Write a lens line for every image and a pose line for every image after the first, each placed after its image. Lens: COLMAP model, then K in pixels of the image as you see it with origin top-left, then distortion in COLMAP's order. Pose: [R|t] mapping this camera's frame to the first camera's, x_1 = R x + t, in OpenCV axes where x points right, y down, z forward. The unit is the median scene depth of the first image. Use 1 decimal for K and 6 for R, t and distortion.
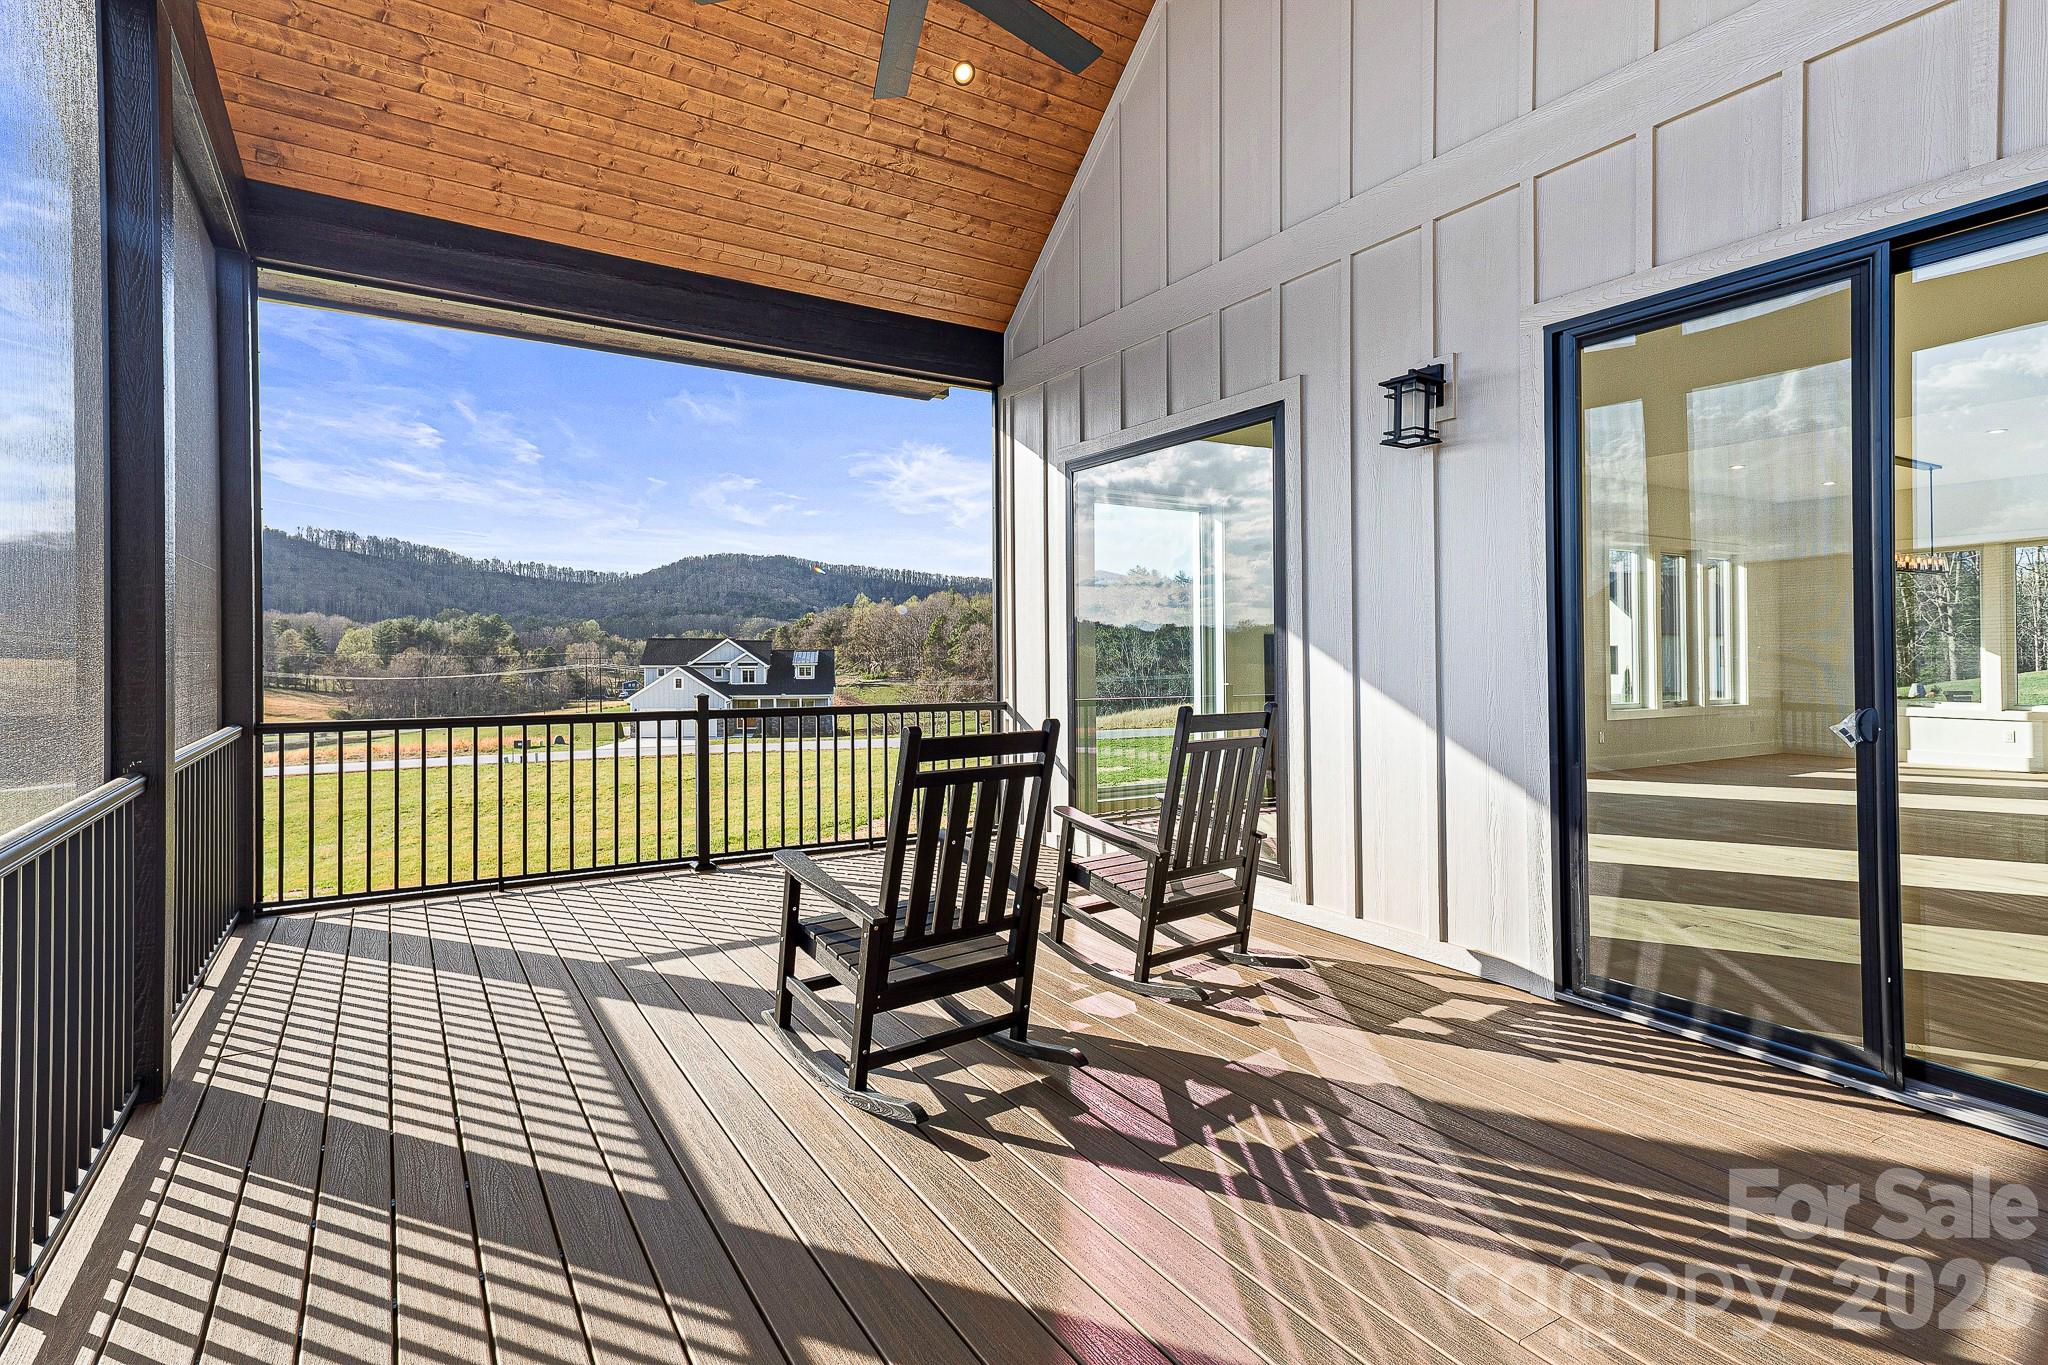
lens RADIAL K [[1001.0, 0, 1033.6], [0, 1001.0, 670.3], [0, 0, 1]] dist [0.007857, -0.005170]
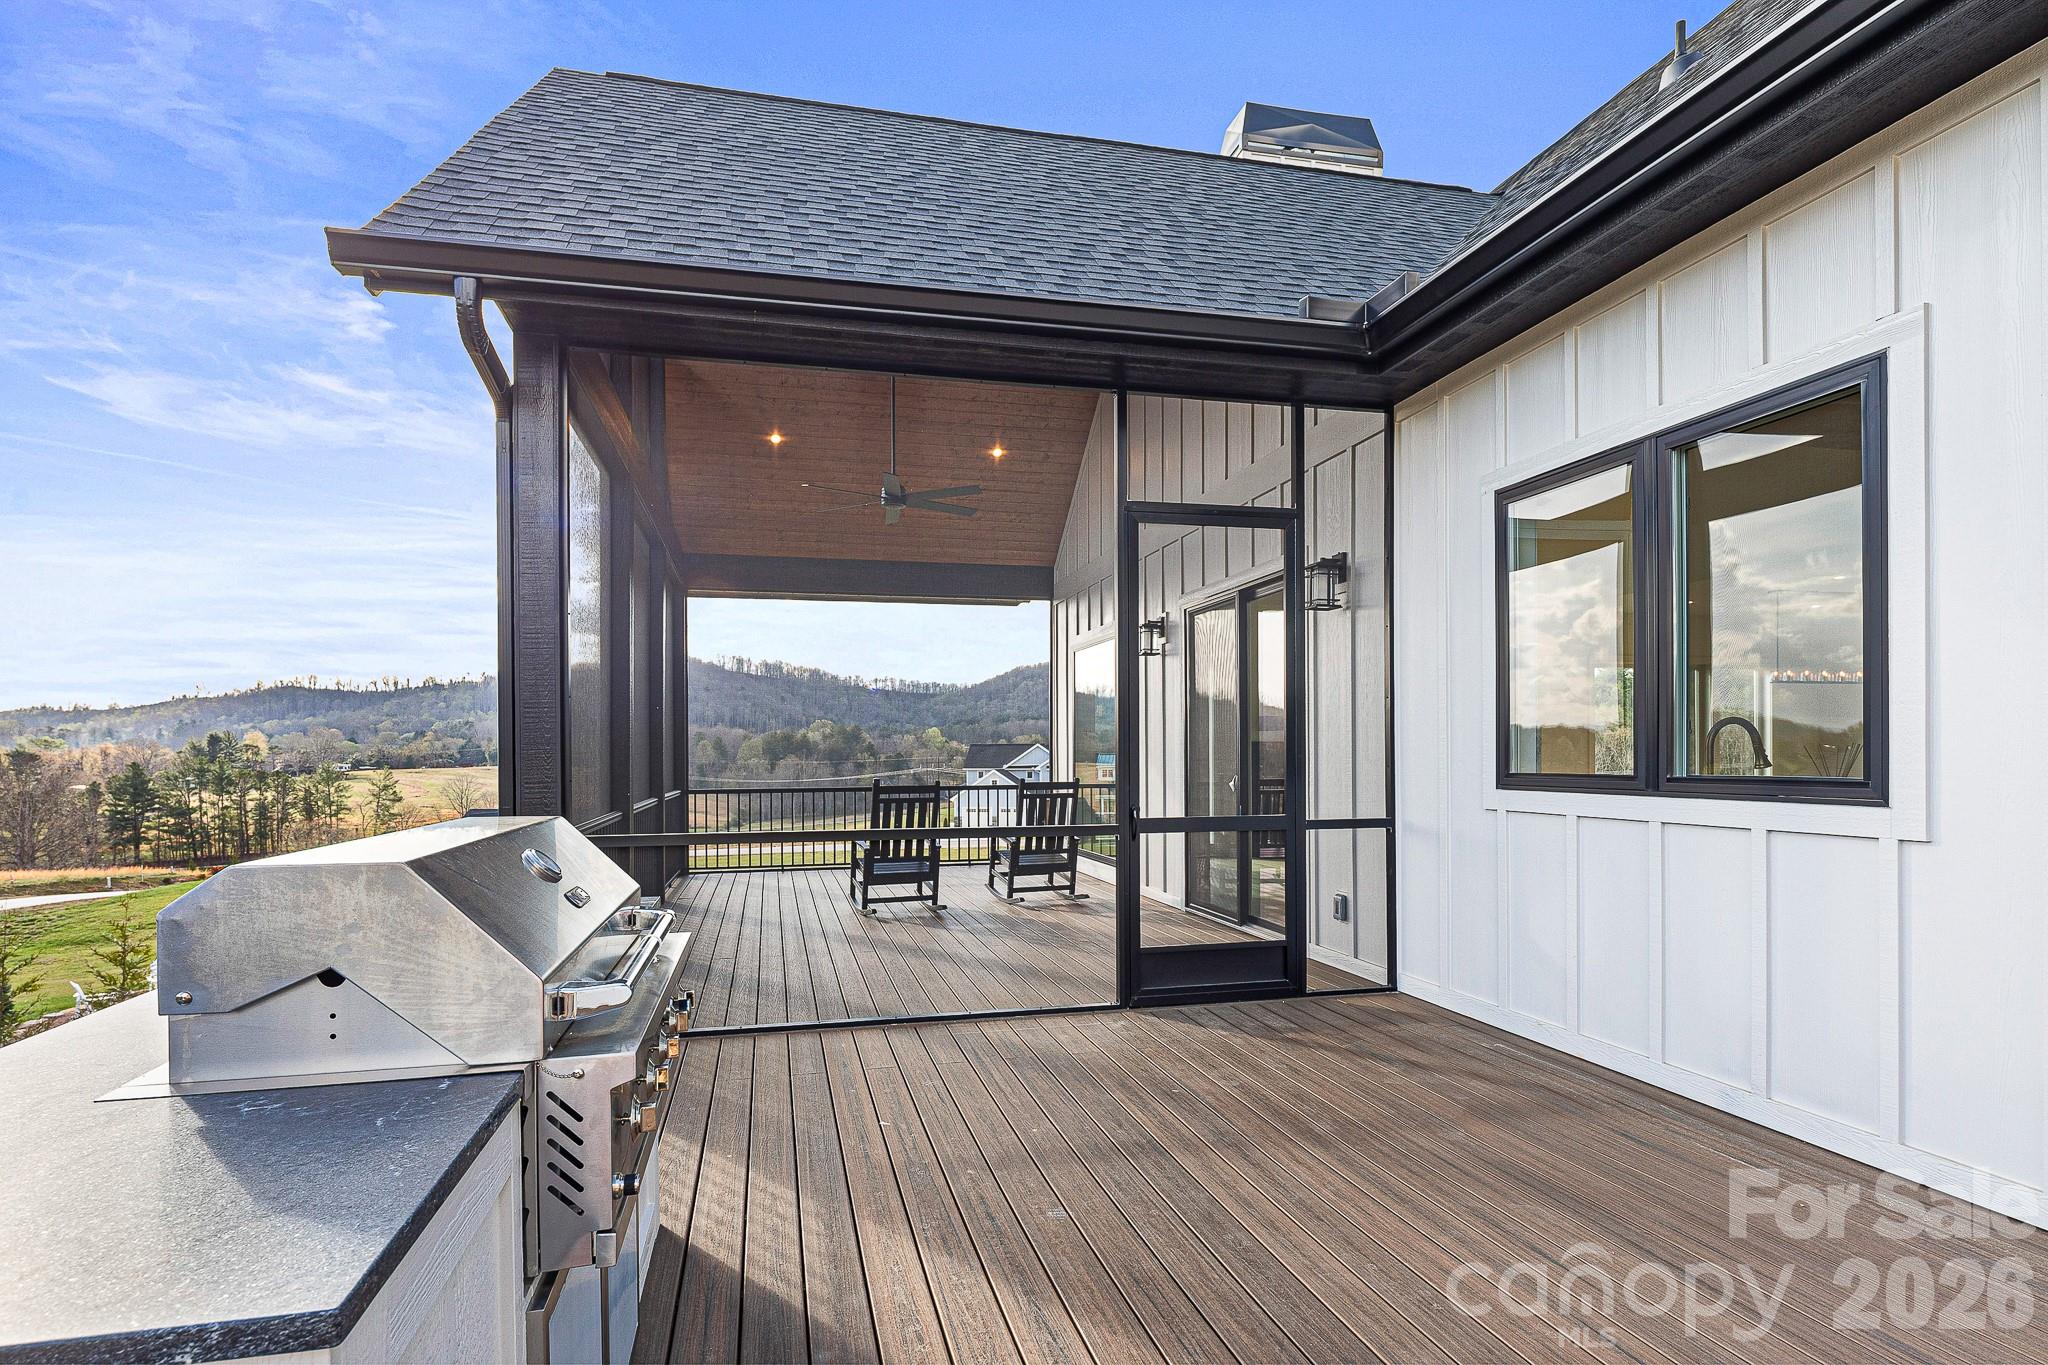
lens RADIAL K [[1001.0, 0, 1021.4], [0, 1001.0, 755.2], [0, 0, 1]] dist [0.007857, -0.005170]
pose [[0.945686, -0.009169, -0.324953, 0.689138], [0.003560, 0.999834, -0.017849, 0.018109], [0.325063, 0.015723, 0.945562, -0.909900]]
